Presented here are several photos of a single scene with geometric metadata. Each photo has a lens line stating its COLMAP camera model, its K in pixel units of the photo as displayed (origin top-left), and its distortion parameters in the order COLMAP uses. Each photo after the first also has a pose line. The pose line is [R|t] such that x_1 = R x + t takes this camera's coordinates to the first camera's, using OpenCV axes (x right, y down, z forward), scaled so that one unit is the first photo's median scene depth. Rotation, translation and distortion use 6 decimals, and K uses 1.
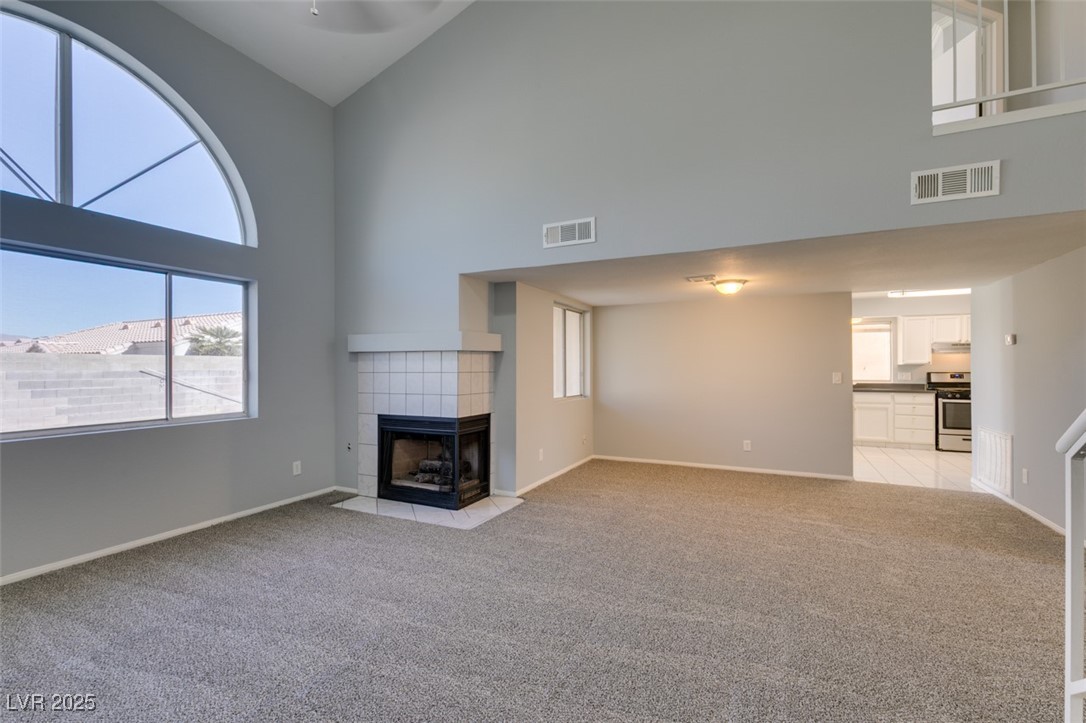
lens RADIAL K [[482.7, 0, 539.6], [0, 482.7, 365.8], [0, 0, 1]] dist [0.004325, -0.000969]
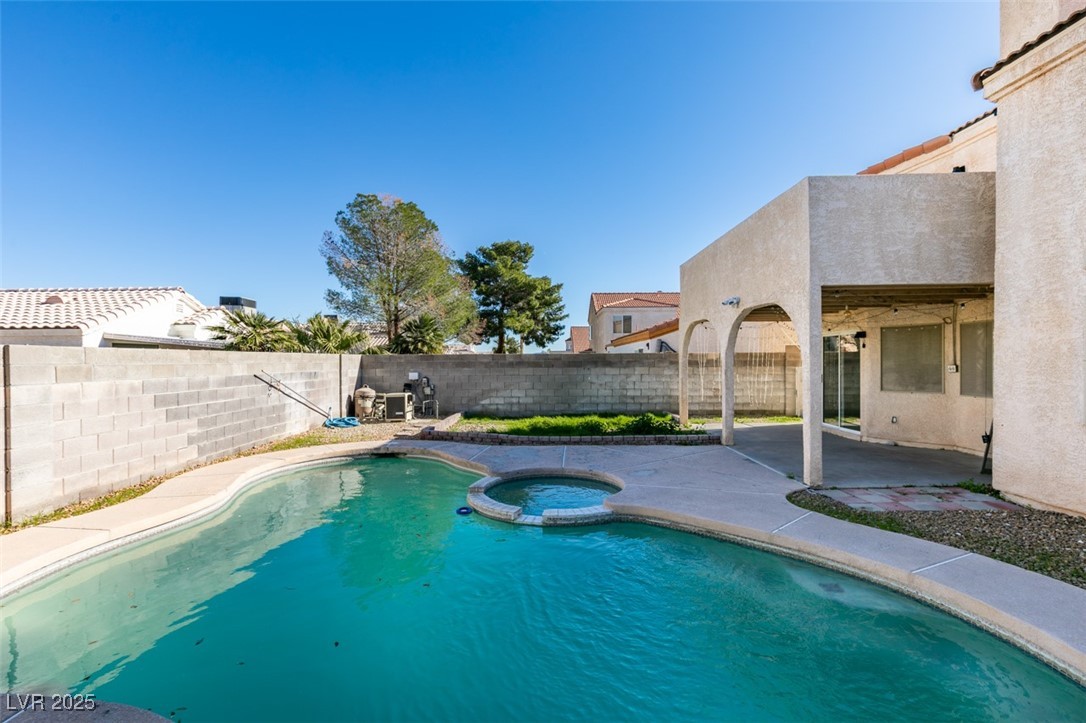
lens RADIAL K [[482.7, 0, 539.6], [0, 482.7, 365.8], [0, 0, 1]] dist [0.004325, -0.000969]
pose [[0.901855, -0.006974, 0.431983, -1.895916], [0.000591, 0.999889, 0.014909, -0.031663], [-0.432039, -0.013190, 0.901758, 0.483409]]
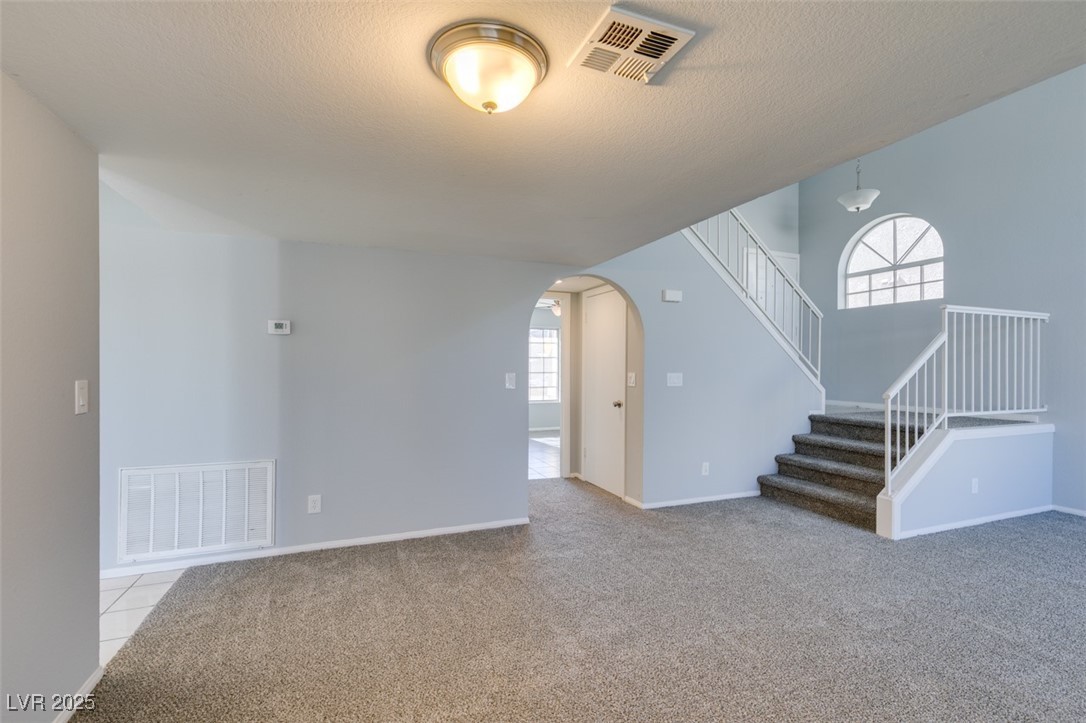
lens RADIAL K [[477.6, 0, 557.1], [0, 477.6, 364.7], [0, 0, 1]] dist [0.008303, -0.000045]
pose [[-0.742752, 0.003863, 0.669556, 0.158221], [-0.004287, 0.999935, -0.010524, 0.007363], [-0.669553, -0.010688, -0.742687, 1.089888]]
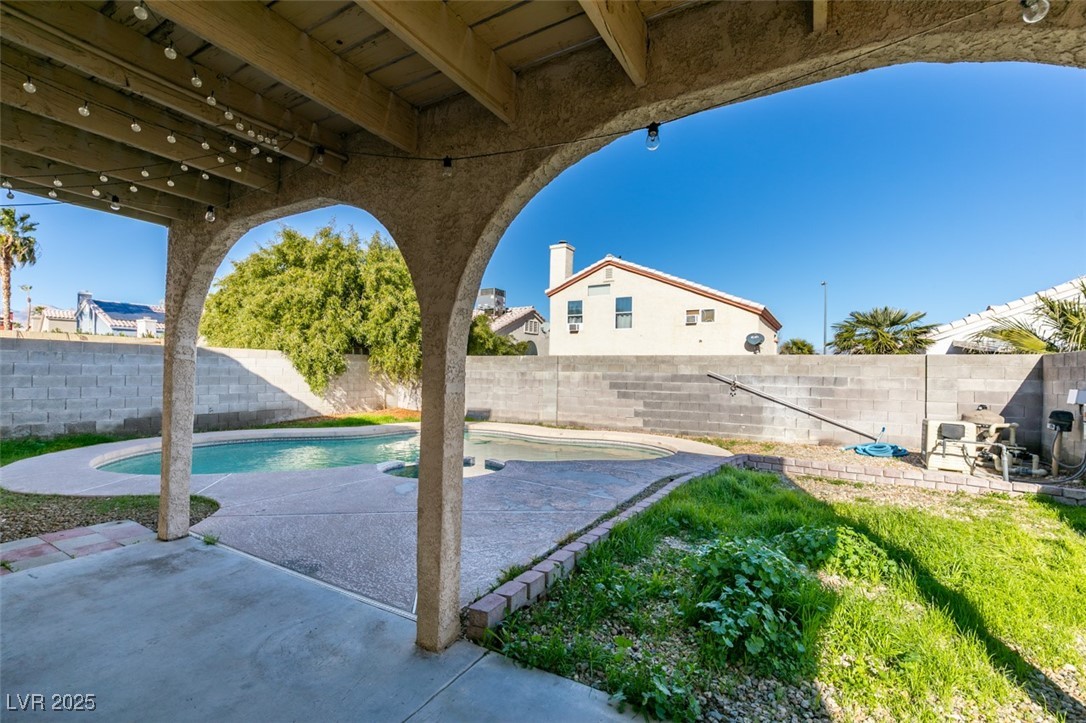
lens RADIAL K [[482.7, 0, 539.6], [0, 482.7, 365.8], [0, 0, 1]] dist [0.004325, -0.000969]
pose [[-0.077157, -0.007374, -0.996992, 0.026214], [-0.011788, 0.999909, -0.006483, 0.010554], [0.996949, 0.011253, -0.077237, 1.957366]]
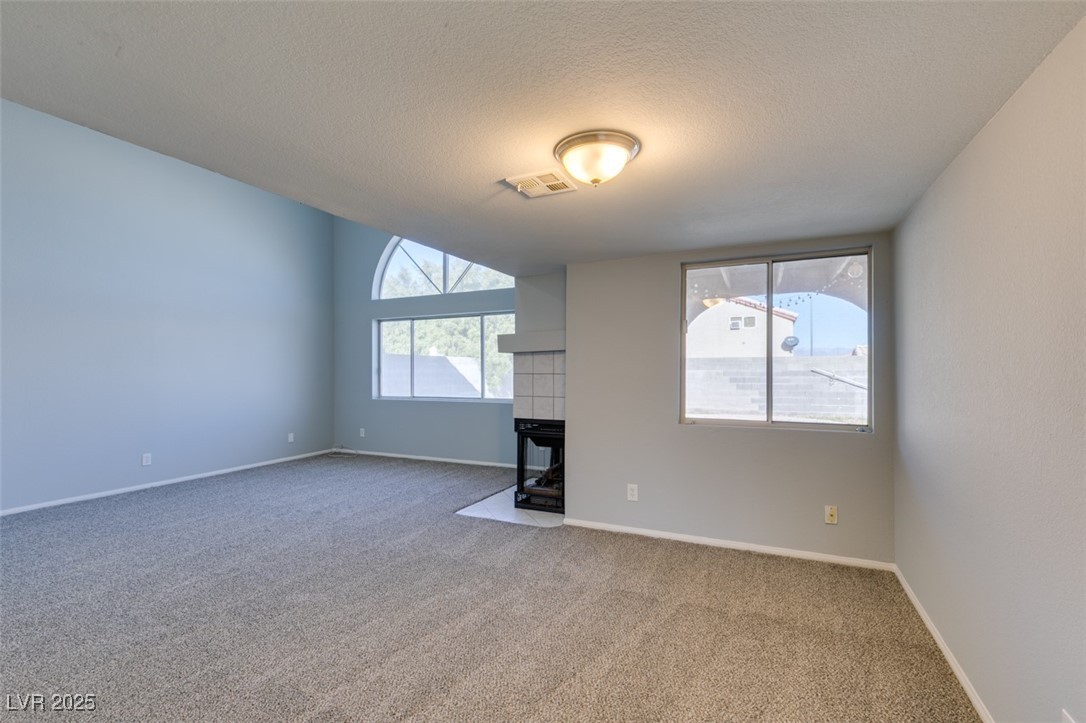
lens RADIAL K [[482.7, 0, 539.6], [0, 482.7, 365.8], [0, 0, 1]] dist [0.004325, -0.000969]
pose [[0.009933, -0.004473, -0.999941, 0.739460], [0.006669, 0.999968, -0.004407, 0.000903], [0.999928, -0.006625, 0.009962, 0.892417]]
